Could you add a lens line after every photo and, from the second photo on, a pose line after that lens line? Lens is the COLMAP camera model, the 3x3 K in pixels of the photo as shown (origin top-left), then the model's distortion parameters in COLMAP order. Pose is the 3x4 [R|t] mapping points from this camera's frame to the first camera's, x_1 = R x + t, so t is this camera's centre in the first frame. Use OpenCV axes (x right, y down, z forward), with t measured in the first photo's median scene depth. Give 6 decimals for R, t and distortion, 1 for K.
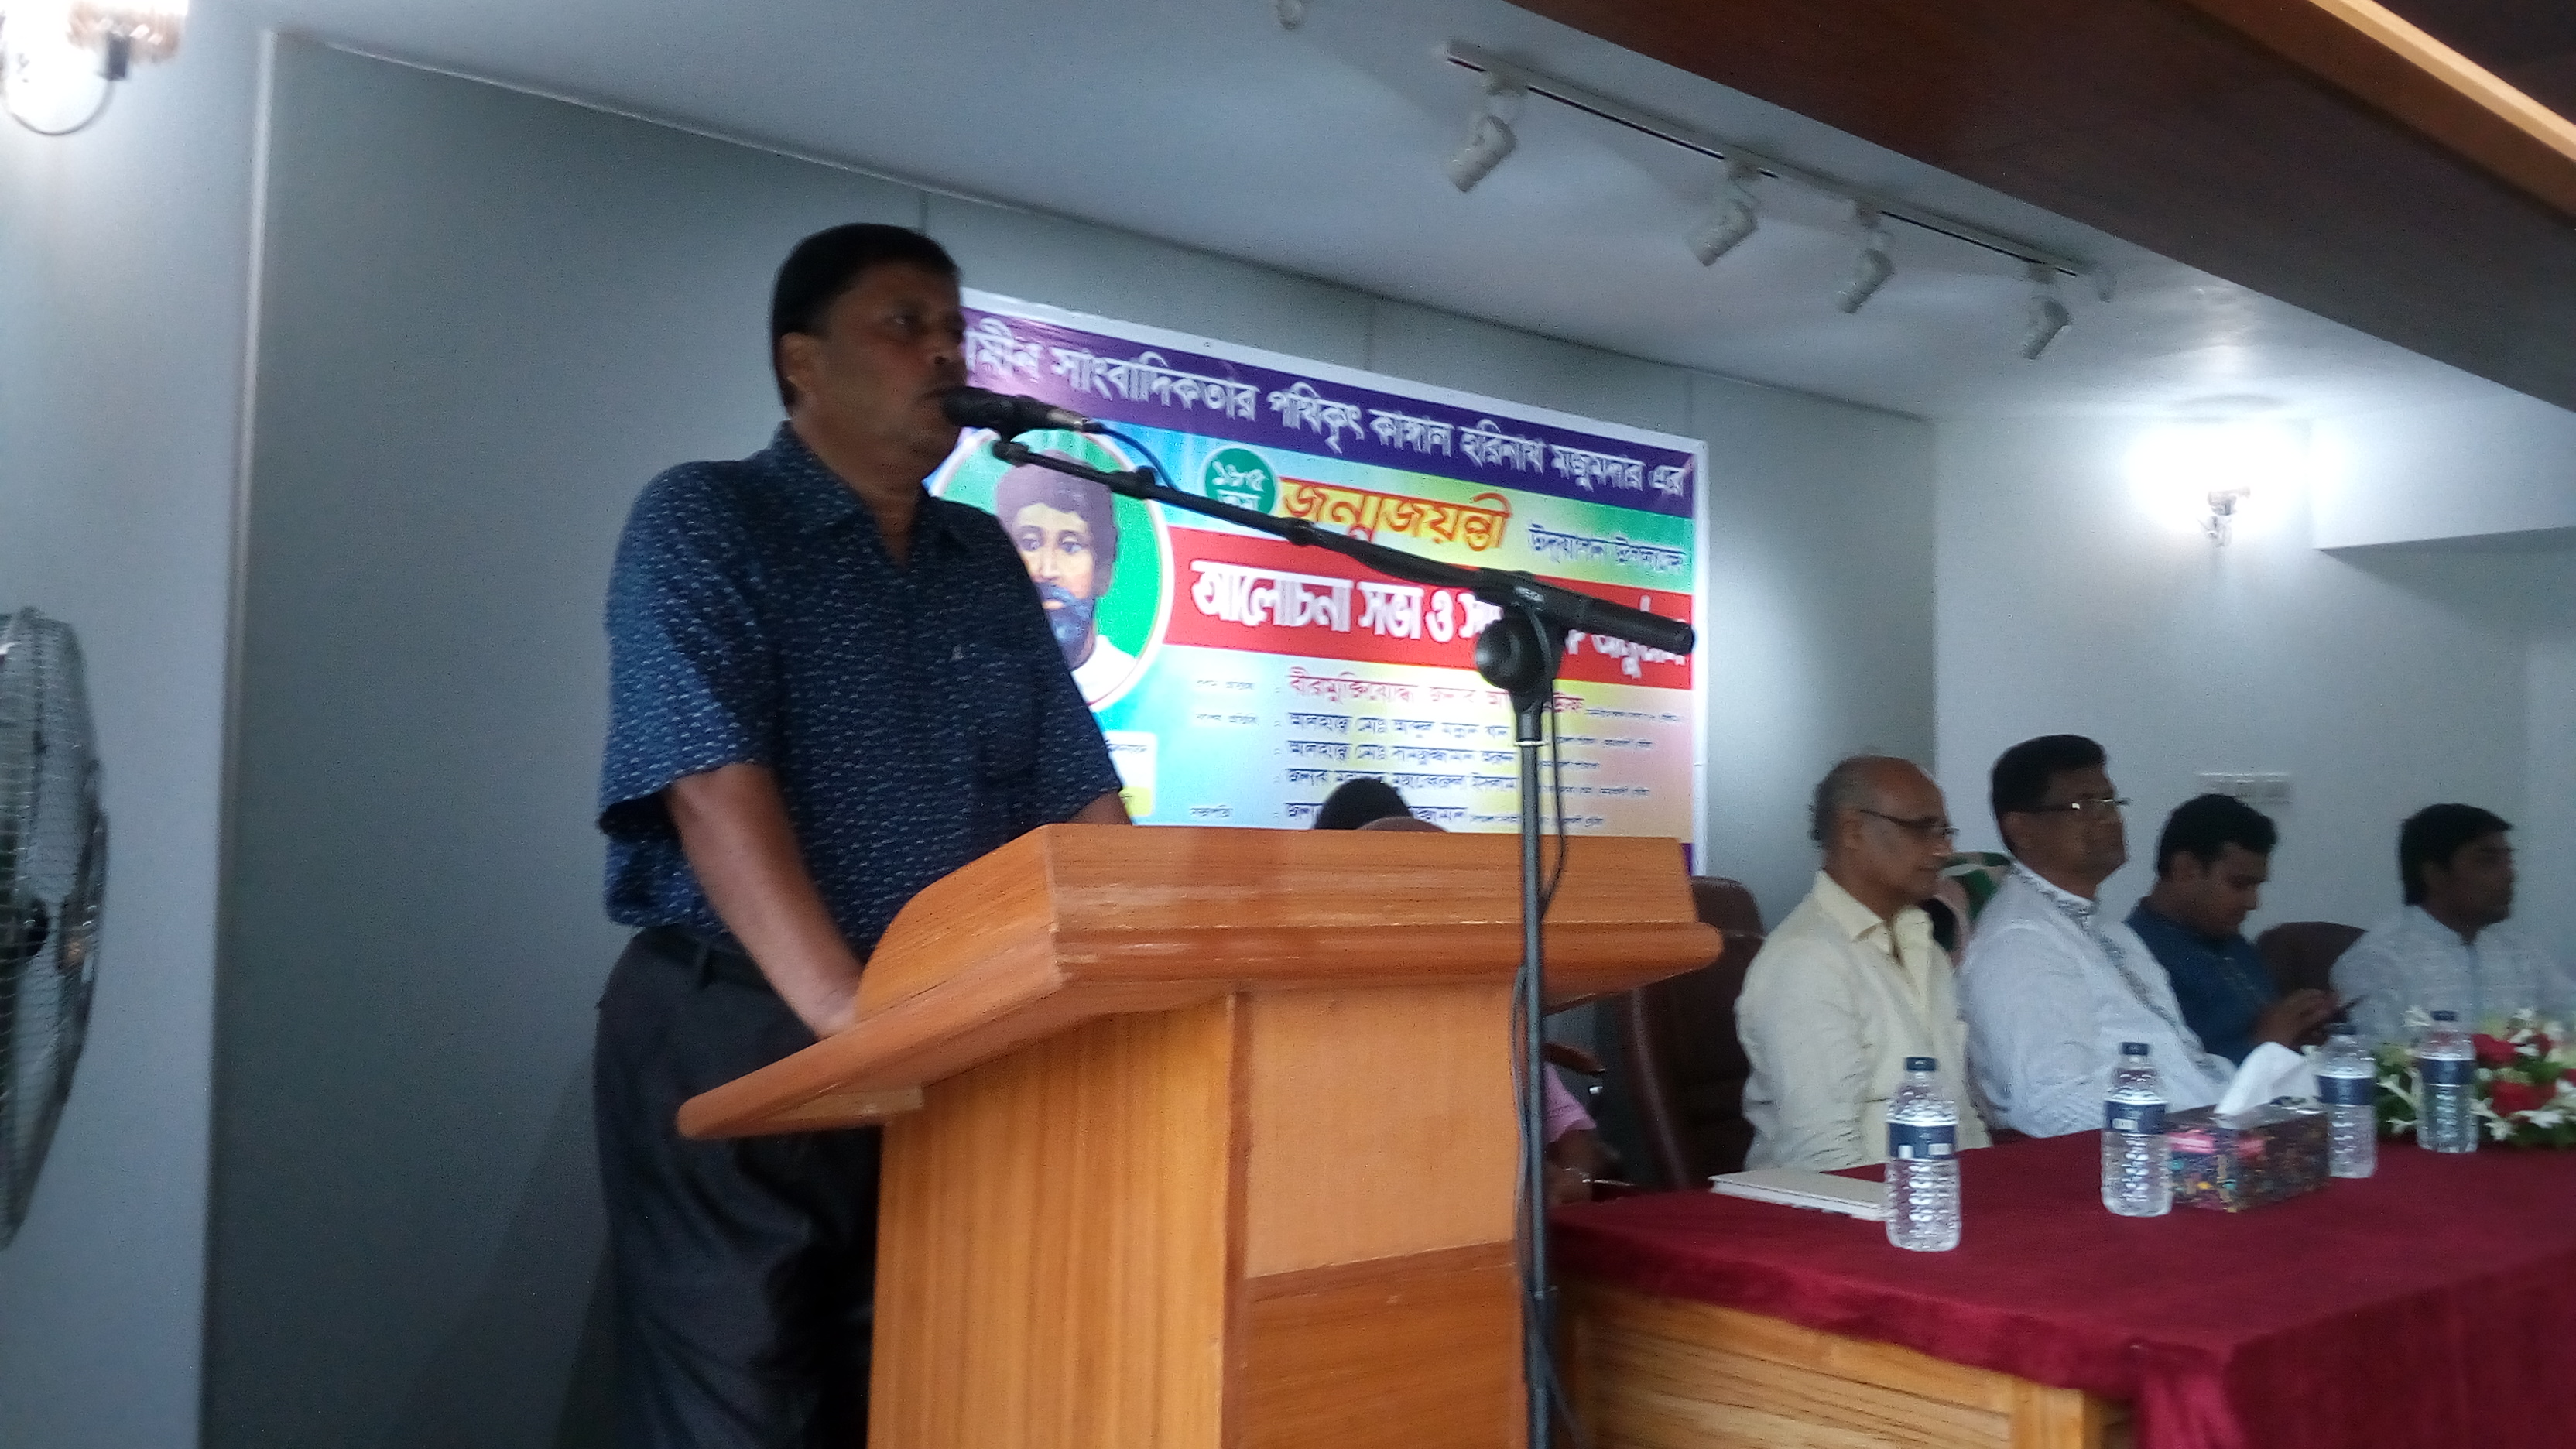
lens RADIAL K [[2198.4, 0, 1295.4], [0, 2198.4, 713.8], [0, 0, 1]] dist [0.060273, -0.126605]
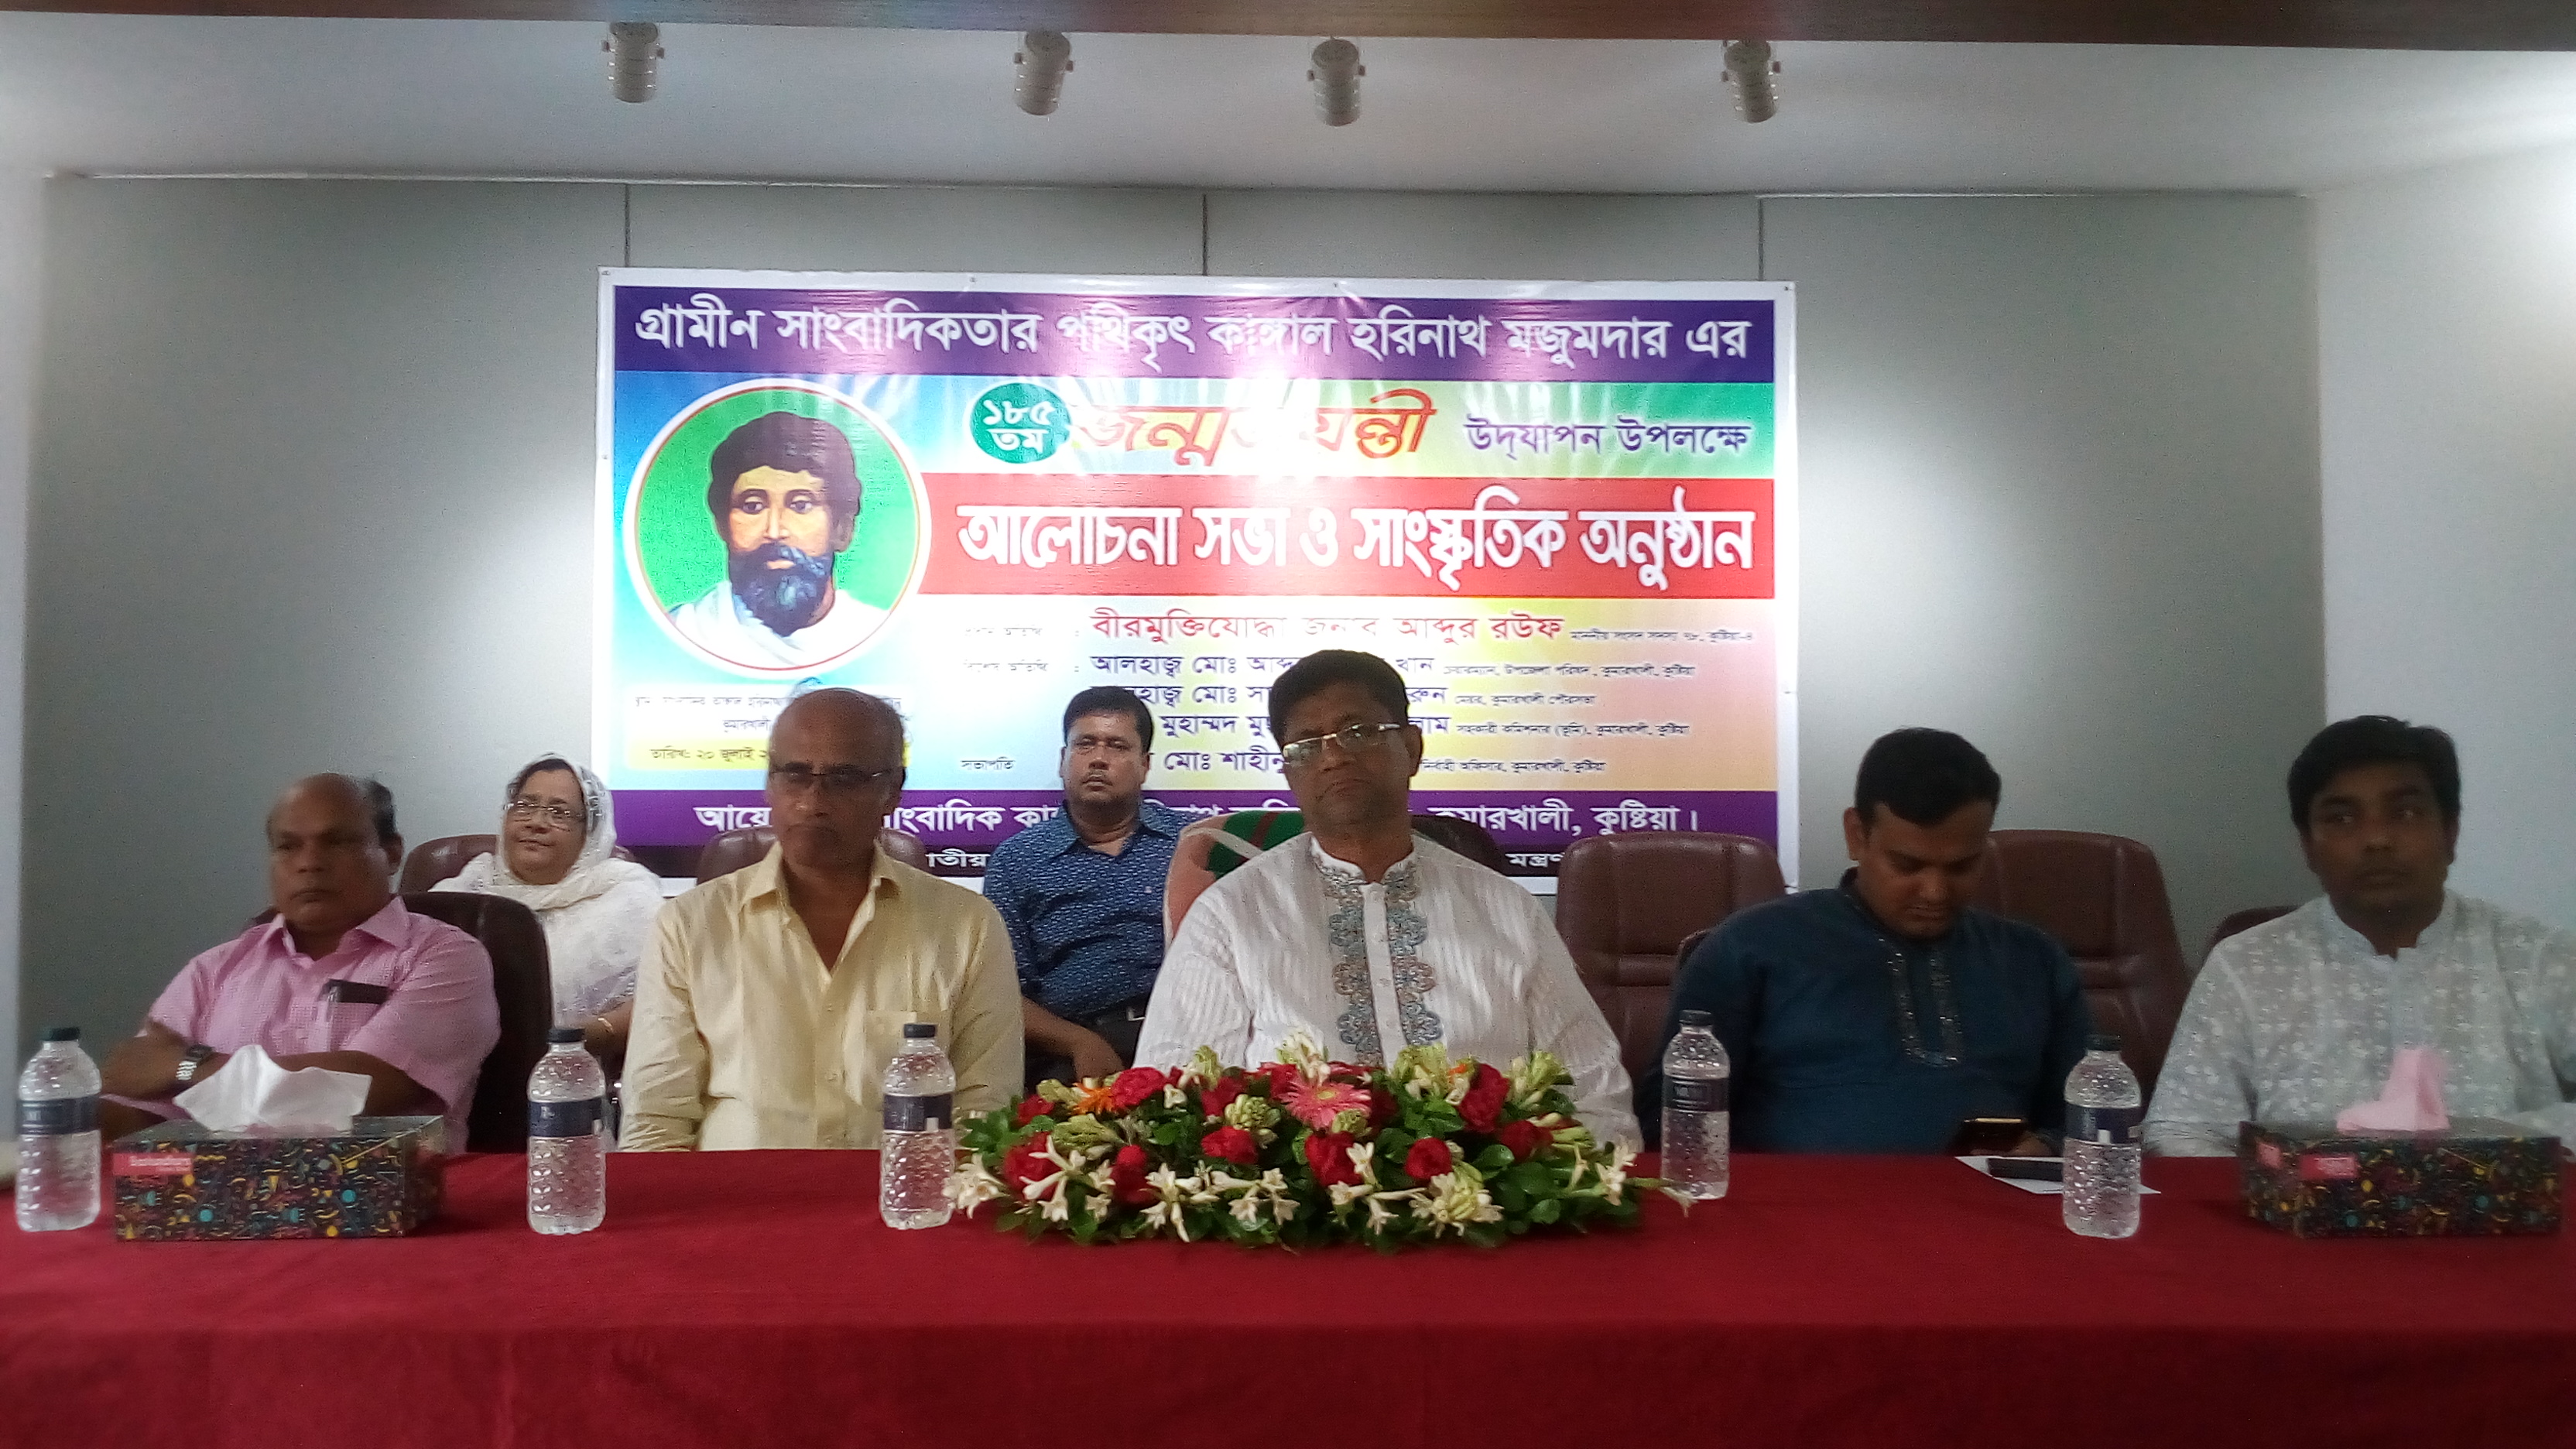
lens RADIAL K [[2198.4, 0, 1276.6], [0, 2198.4, 698.8], [0, 0, 1]] dist [0.060273, -0.126605]
pose [[0.777855, -0.037317, -0.627335, 0.646734], [0.044843, 0.998987, -0.003823, 0.024293], [0.626842, -0.025158, 0.778740, 0.322386]]
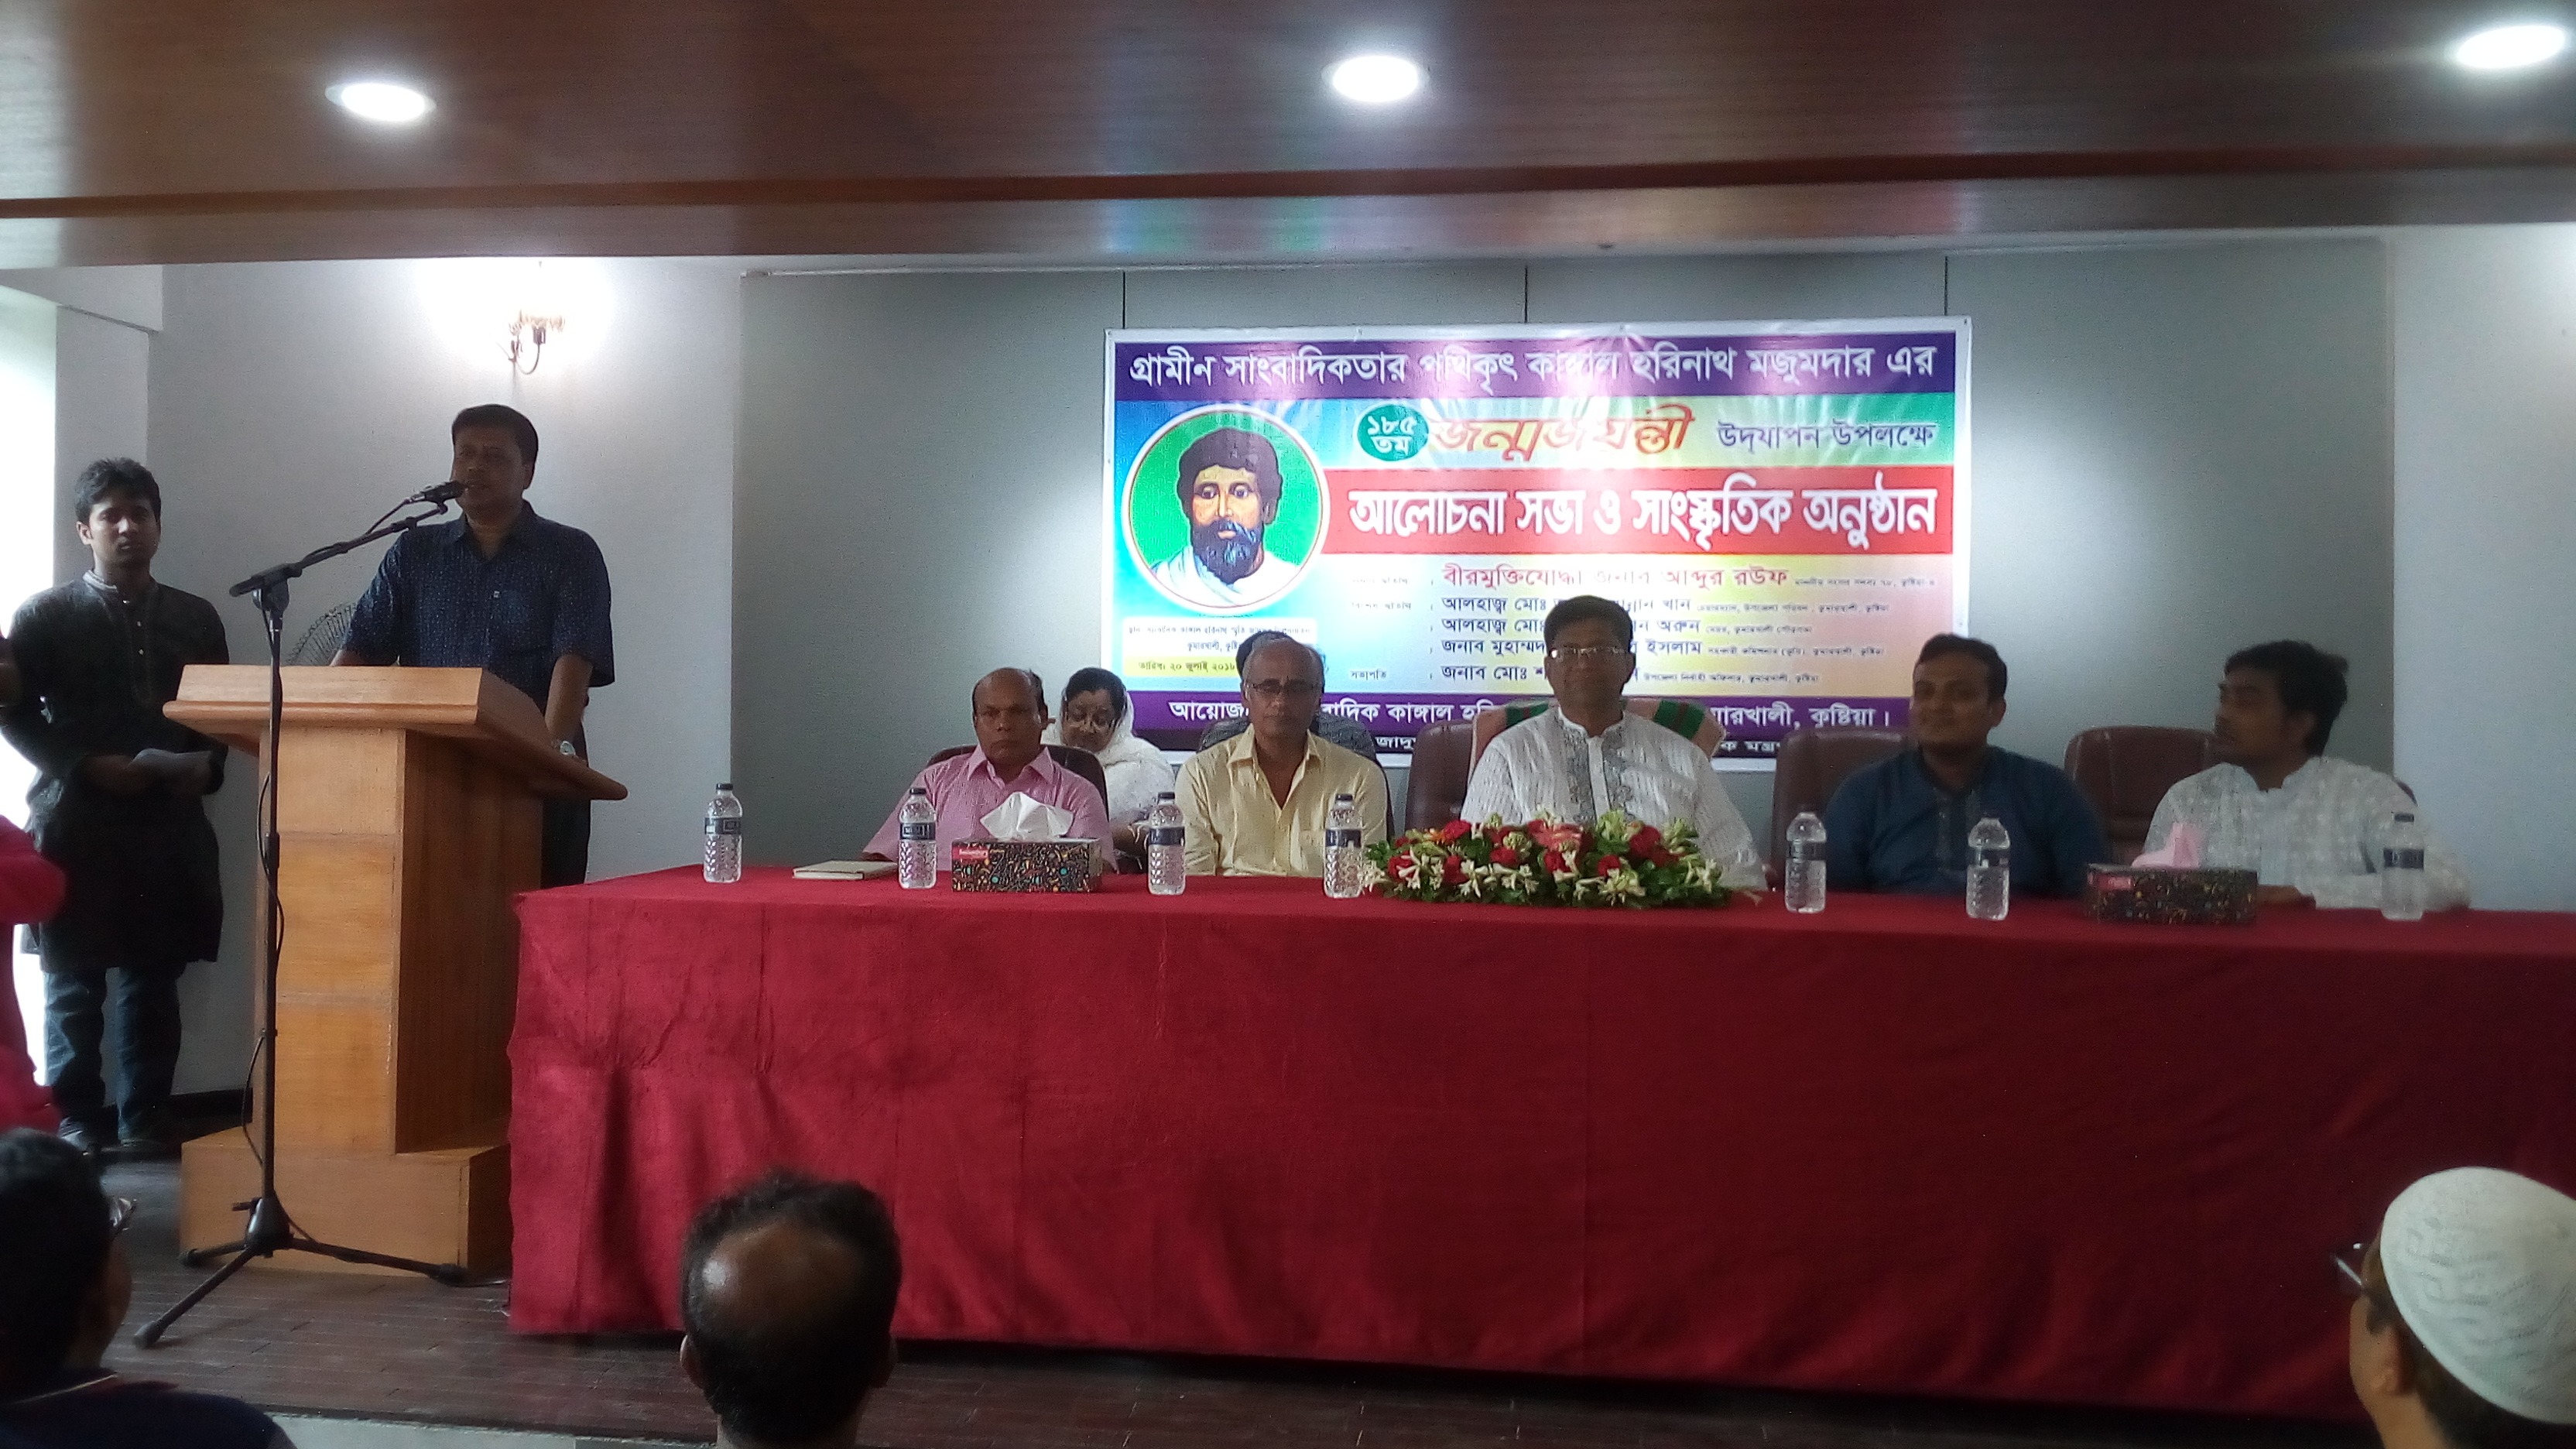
lens RADIAL K [[2198.4, 0, 1247.3], [0, 2198.4, 711.8], [0, 0, 1]] dist [0.060273, -0.126605]
pose [[0.654685, -0.009149, -0.755846, 0.920050], [0.040985, 0.998885, 0.023409, 0.031364], [0.754790, -0.046304, 0.654331, 0.046607]]
